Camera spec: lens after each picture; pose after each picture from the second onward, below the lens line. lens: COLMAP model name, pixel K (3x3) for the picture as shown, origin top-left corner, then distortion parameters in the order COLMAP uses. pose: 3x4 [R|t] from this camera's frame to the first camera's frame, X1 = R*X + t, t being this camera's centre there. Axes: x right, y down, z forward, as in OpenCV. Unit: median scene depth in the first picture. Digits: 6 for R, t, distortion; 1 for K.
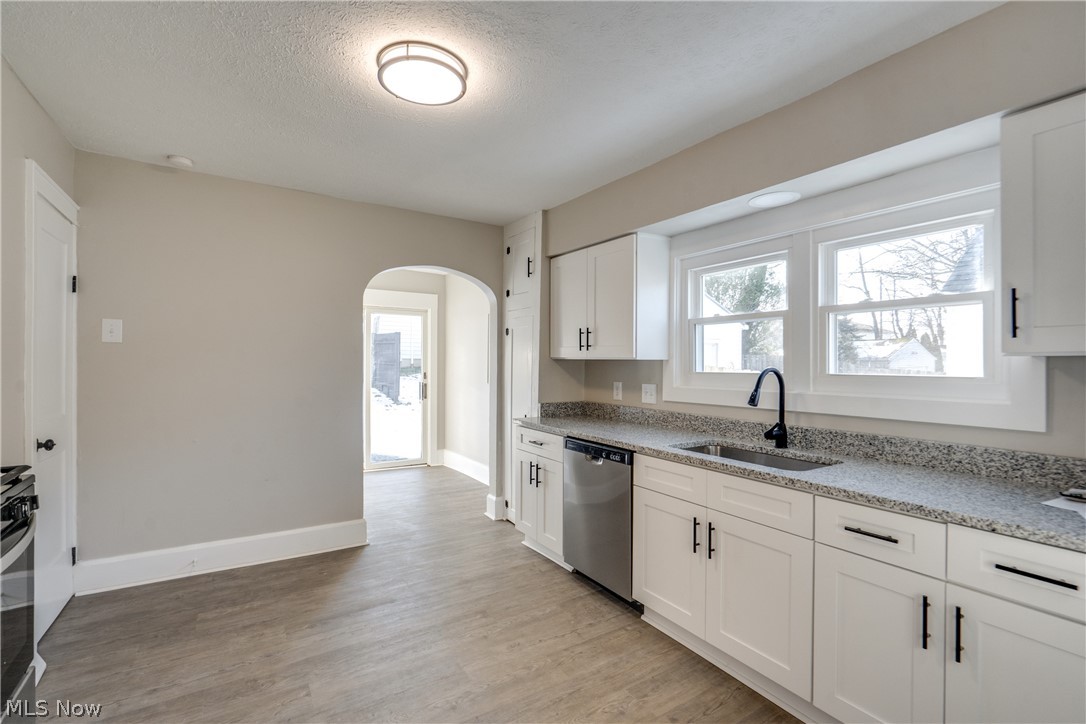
lens RADIAL K [[500.3, 0, 547.9], [0, 500.3, 356.9], [0, 0, 1]] dist [-0.004933, 0.001689]
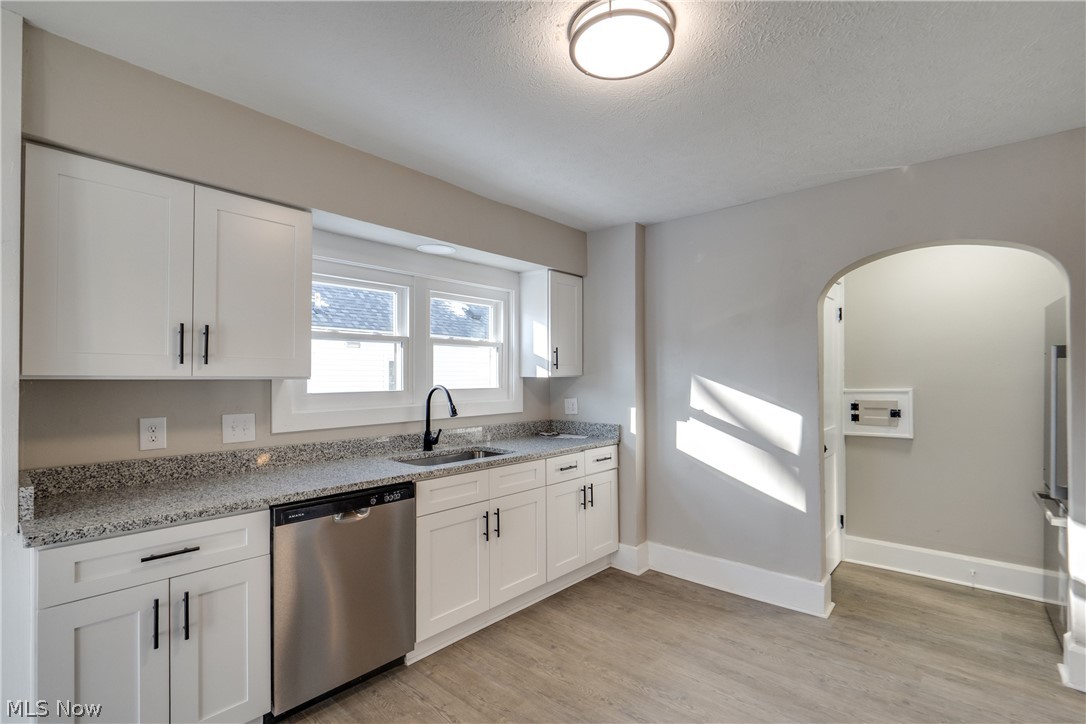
lens RADIAL K [[500.3, 0, 542.6], [0, 500.3, 370.9], [0, 0, 1]] dist [-0.004933, 0.001689]
pose [[-0.281126, 0.013402, 0.959577, -0.748280], [-0.005933, 0.999859, -0.015703, 0.003412], [-0.959653, -0.010108, -0.281006, 1.015448]]
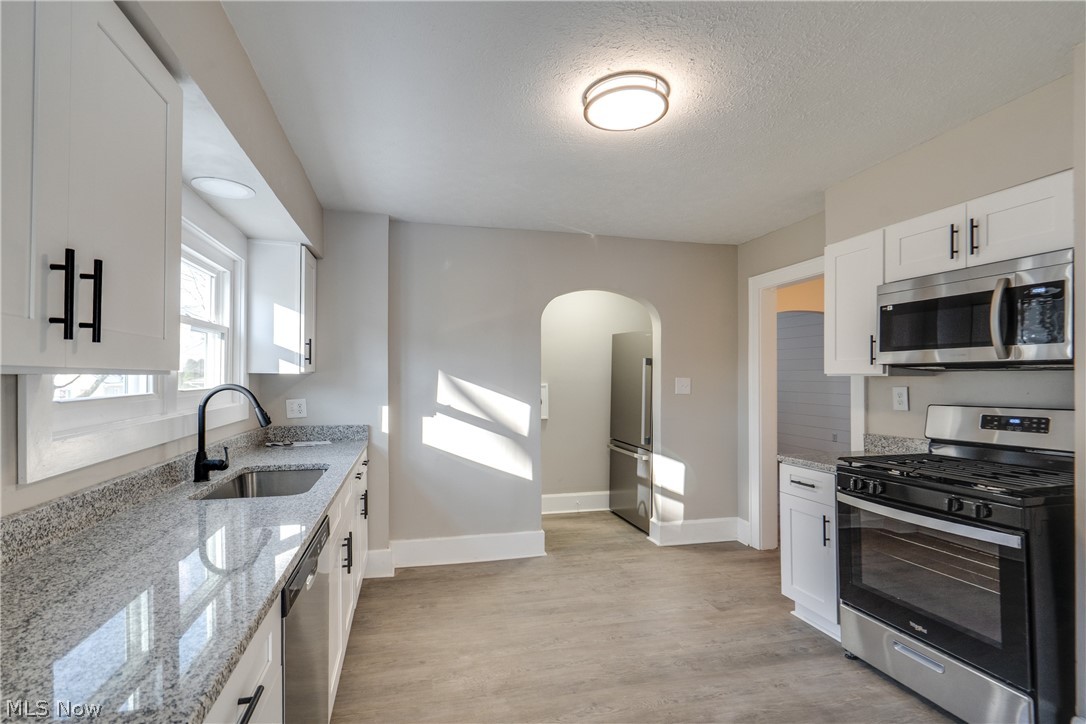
lens RADIAL K [[500.3, 0, 535.3], [0, 500.3, 372.5], [0, 0, 1]] dist [-0.004933, 0.001689]
pose [[-0.947487, -0.000629, 0.319793, -0.302696], [-0.005707, 0.999872, -0.014944, 0.009789], [-0.319742, -0.015985, -0.947370, 1.518526]]
